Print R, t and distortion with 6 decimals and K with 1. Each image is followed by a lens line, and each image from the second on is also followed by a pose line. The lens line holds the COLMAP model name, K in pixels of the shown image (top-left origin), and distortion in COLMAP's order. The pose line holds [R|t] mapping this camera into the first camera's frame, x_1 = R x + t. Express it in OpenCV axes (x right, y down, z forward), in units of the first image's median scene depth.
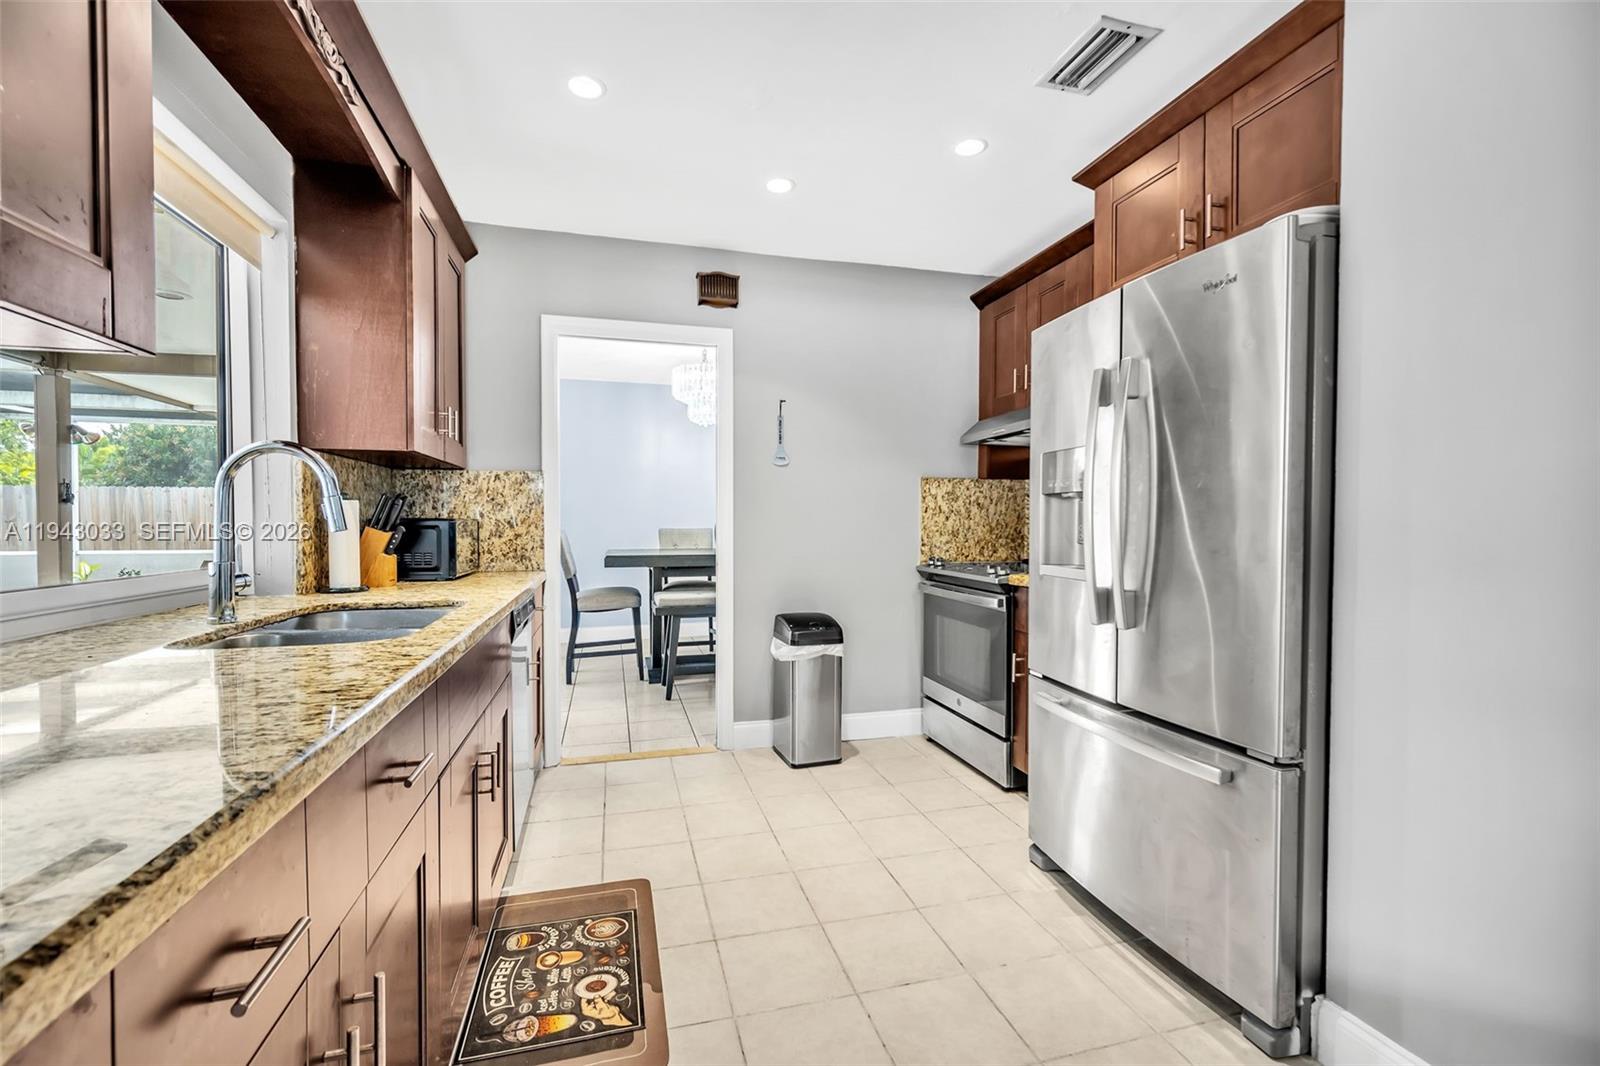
lens RADIAL K [[690.6, 0, 798.2], [0, 690.6, 530.1], [0, 0, 1]] dist [0.002914, 0.000150]
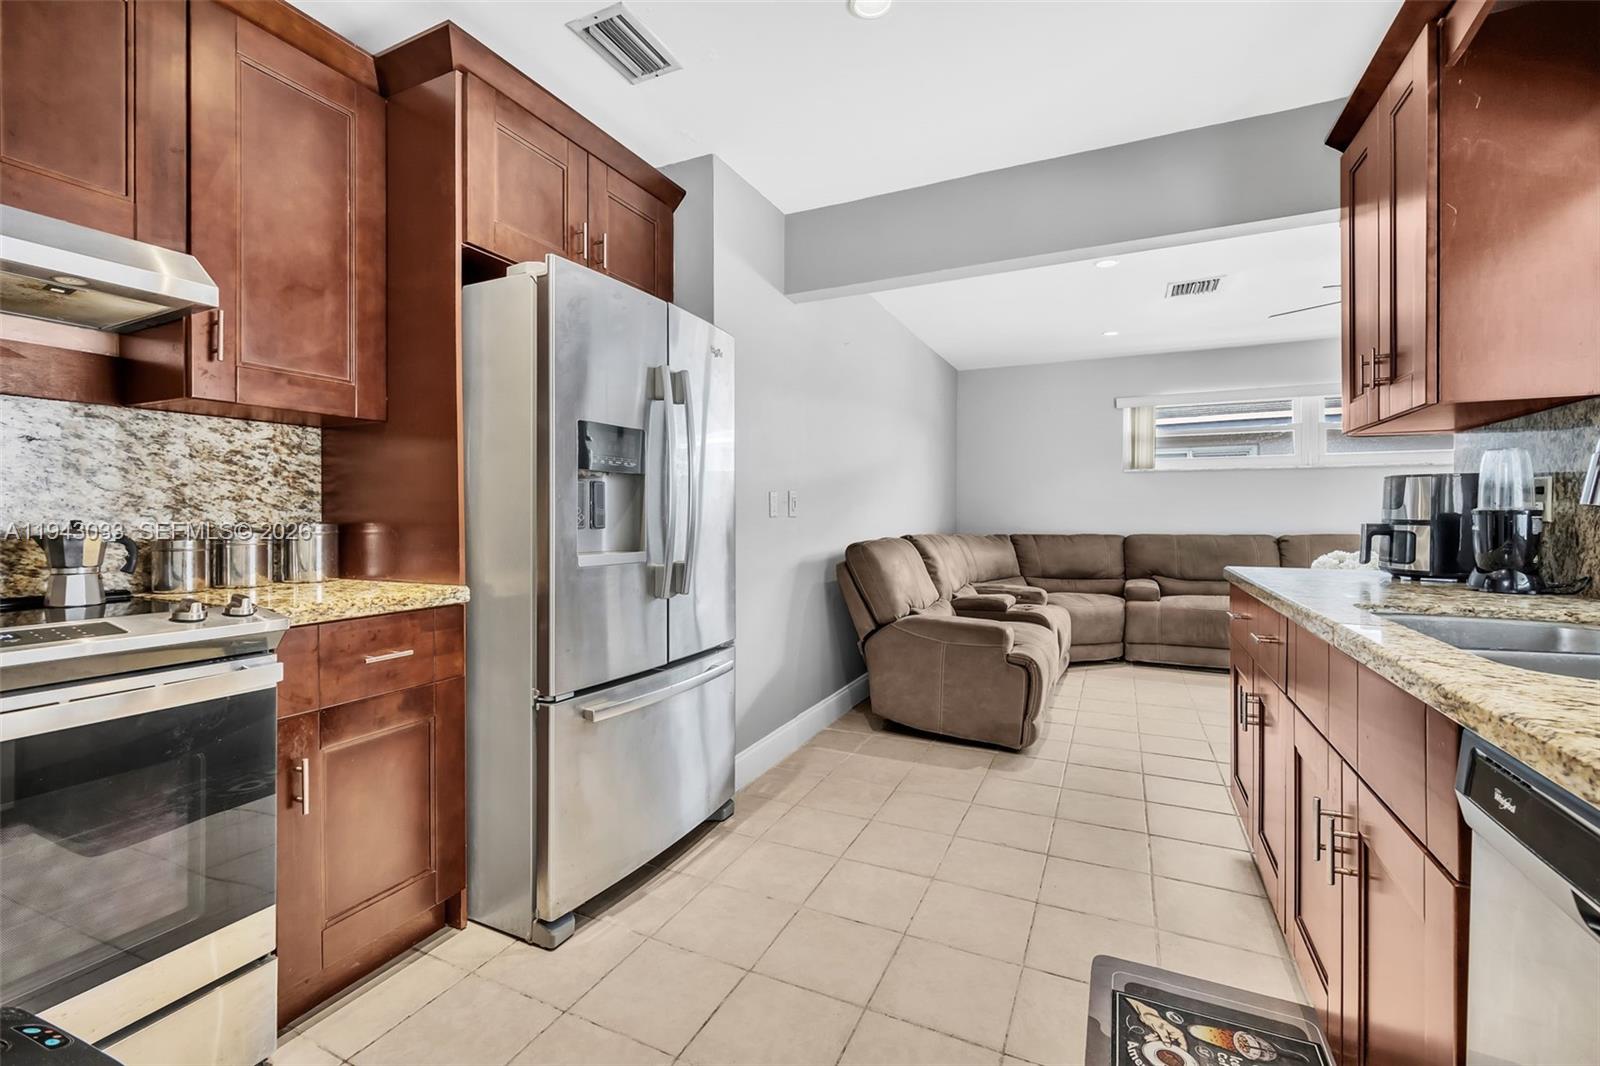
lens RADIAL K [[690.6, 0, 799.2], [0, 690.6, 517.8], [0, 0, 1]] dist [0.002914, 0.000150]
pose [[-0.758279, -0.002694, 0.651924, -0.338353], [0.009758, 0.999833, 0.015481, -0.003030], [-0.651857, 0.018101, -0.758126, 1.305217]]
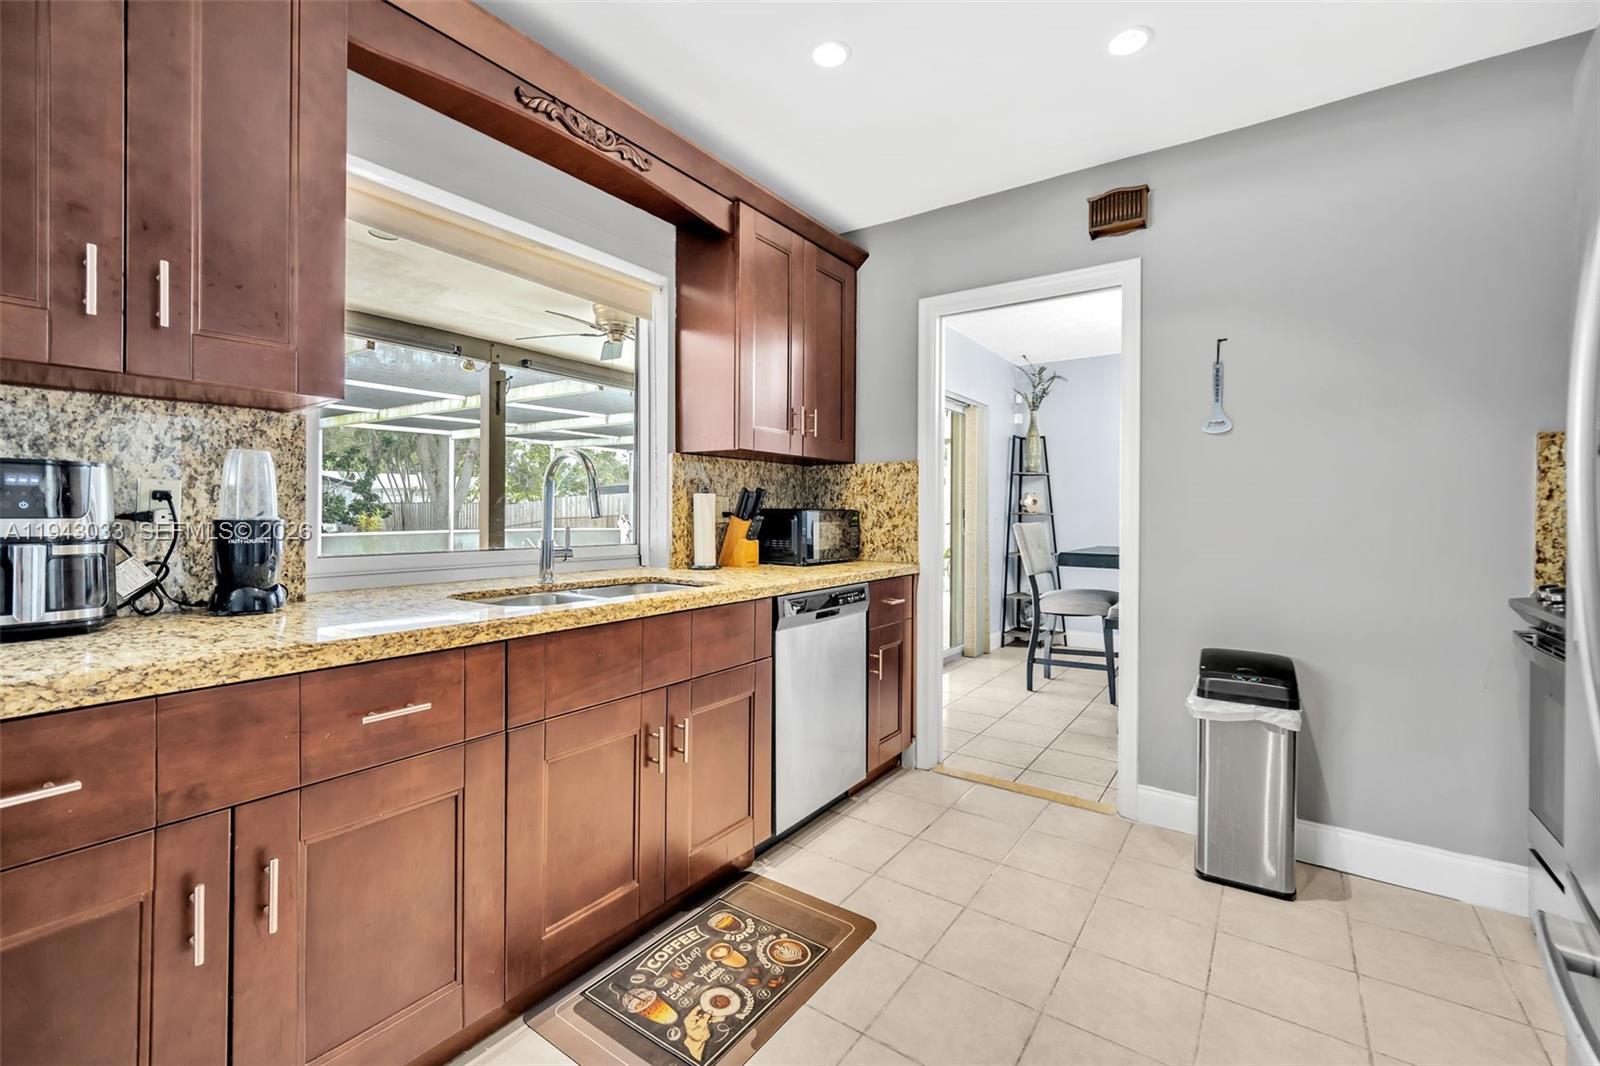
lens RADIAL K [[690.6, 0, 789.2], [0, 690.6, 512.5], [0, 0, 1]] dist [0.002914, 0.000150]
pose [[0.626627, 0.004050, -0.779309, 0.342915], [-0.016655, 0.999828, -0.008196, -0.002086], [0.779141, 0.018116, 0.626587, 0.321231]]
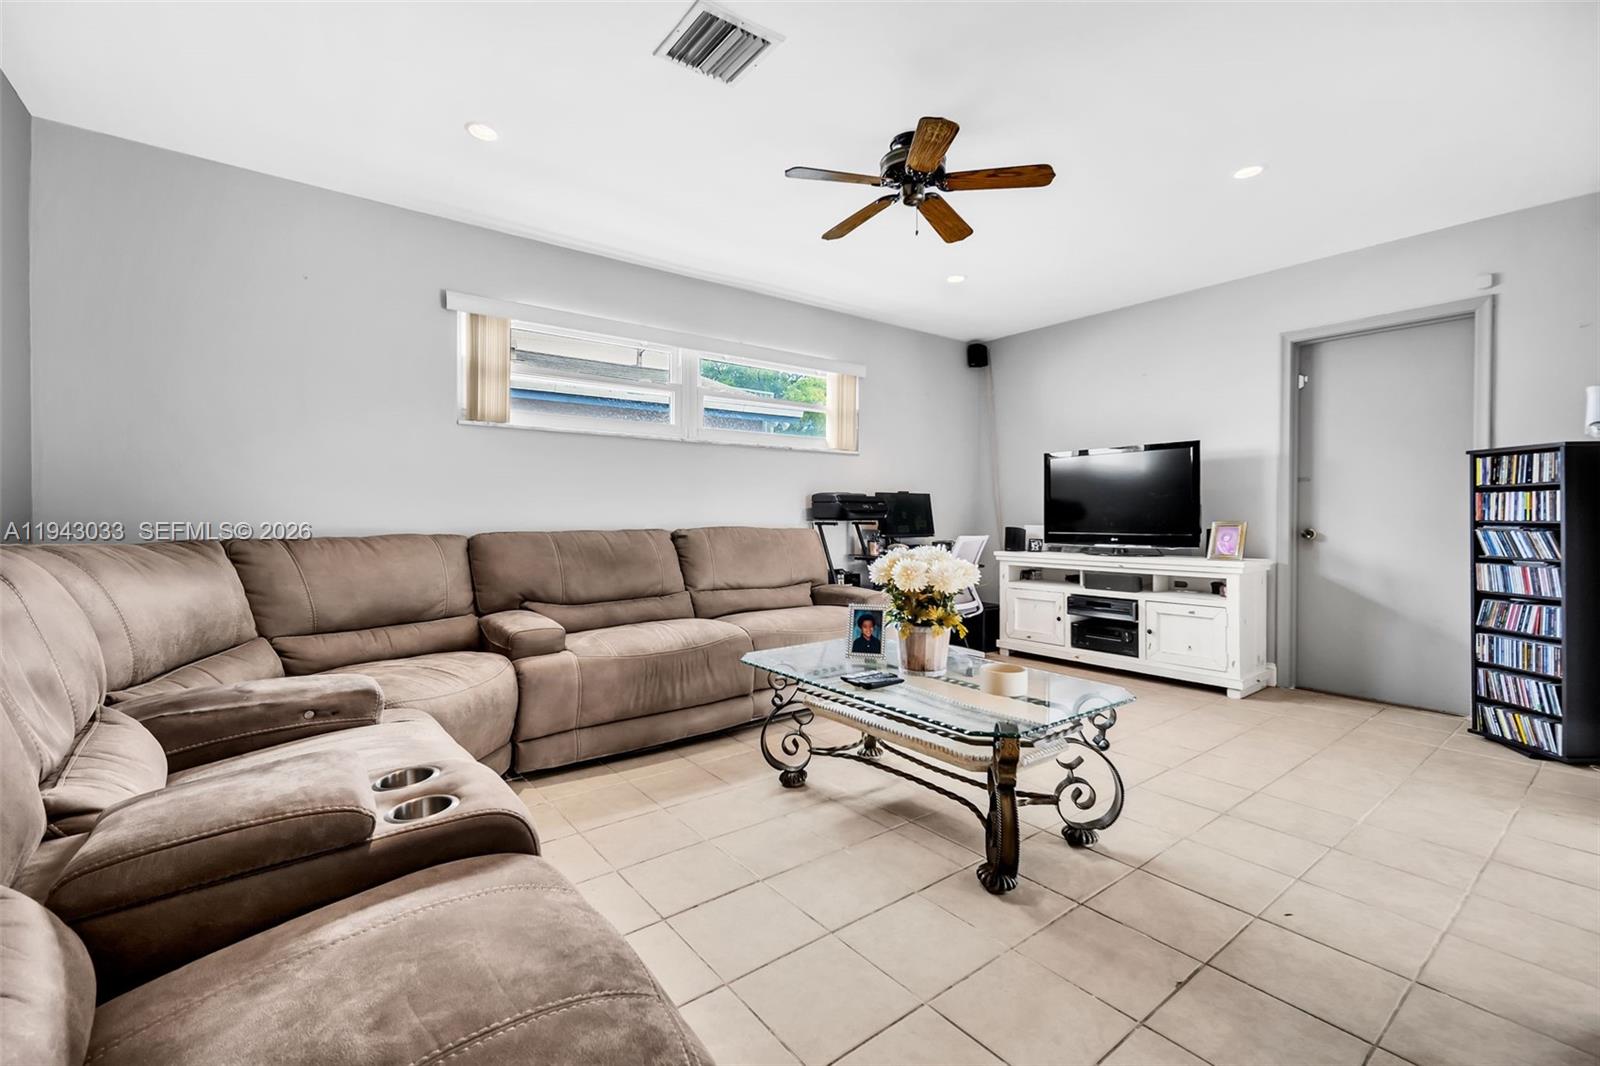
lens RADIAL K [[690.6, 0, 809.3], [0, 690.6, 517.0], [0, 0, 1]] dist [0.002914, 0.000150]
pose [[-0.927807, -0.000019, -0.373062, -0.171110], [-0.005333, 0.999899, 0.013211, 0.011866], [0.373024, 0.014247, -0.927712, 1.007207]]
